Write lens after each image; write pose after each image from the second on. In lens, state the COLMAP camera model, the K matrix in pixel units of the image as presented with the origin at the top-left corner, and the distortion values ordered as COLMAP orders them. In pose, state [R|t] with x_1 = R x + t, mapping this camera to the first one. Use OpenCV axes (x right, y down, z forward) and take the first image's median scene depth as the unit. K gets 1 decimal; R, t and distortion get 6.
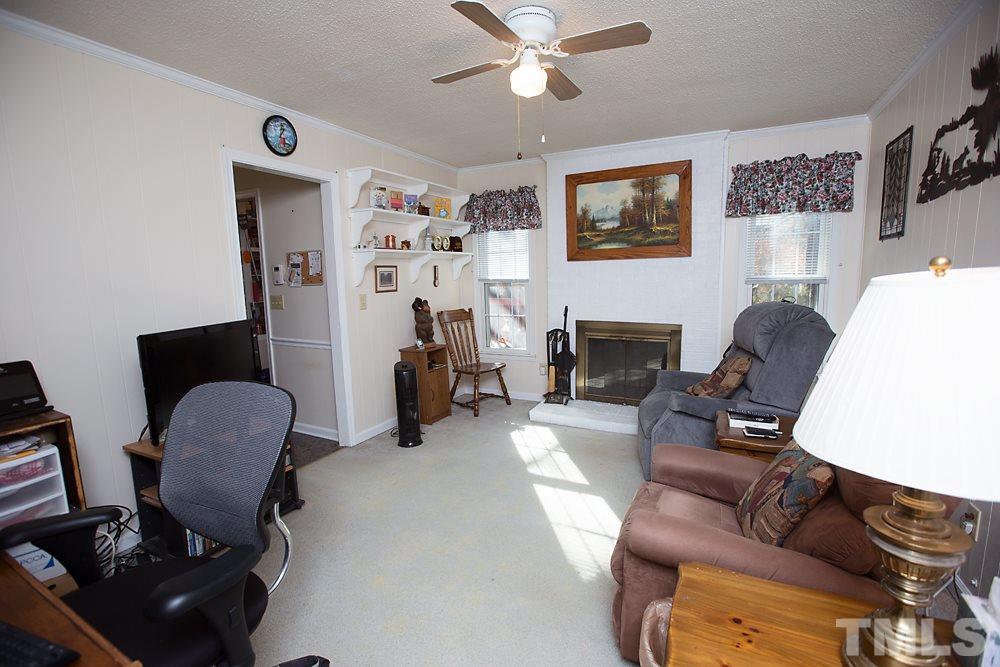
lens RADIAL K [[465.8, 0, 500.1], [0, 465.8, 338.5], [0, 0, 1]] dist [-0.062345, 0.024383]
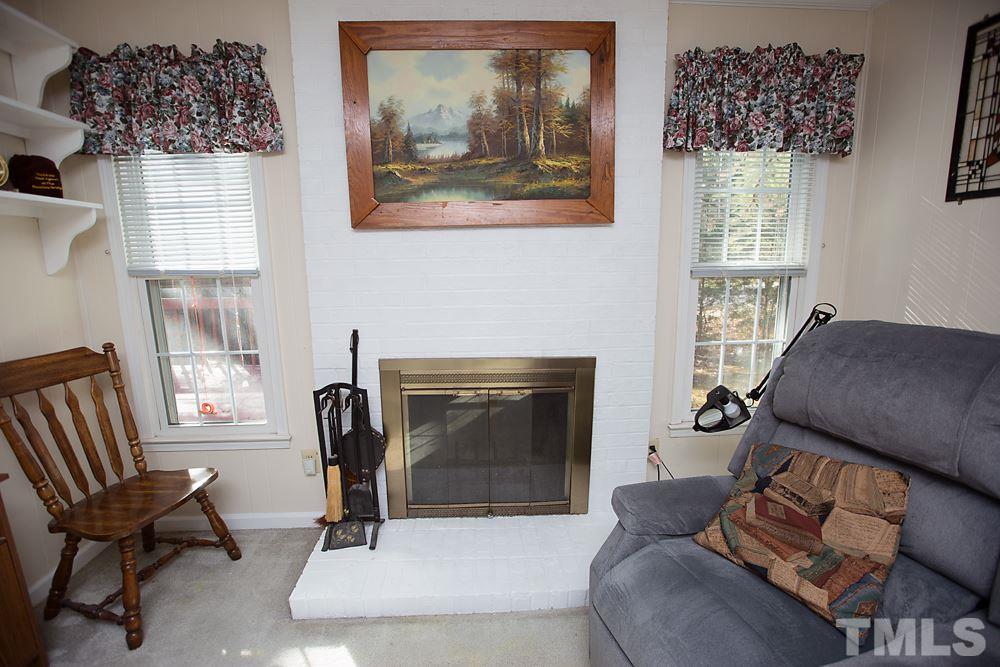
lens RADIAL K [[465.8, 0, 500.1], [0, 465.8, 338.5], [0, 0, 1]] dist [-0.062345, 0.024383]
pose [[0.866697, -0.076198, 0.492980, 0.042460], [0.061738, 0.997052, 0.045571, -0.072937], [-0.494999, -0.009061, 0.868846, 0.540272]]
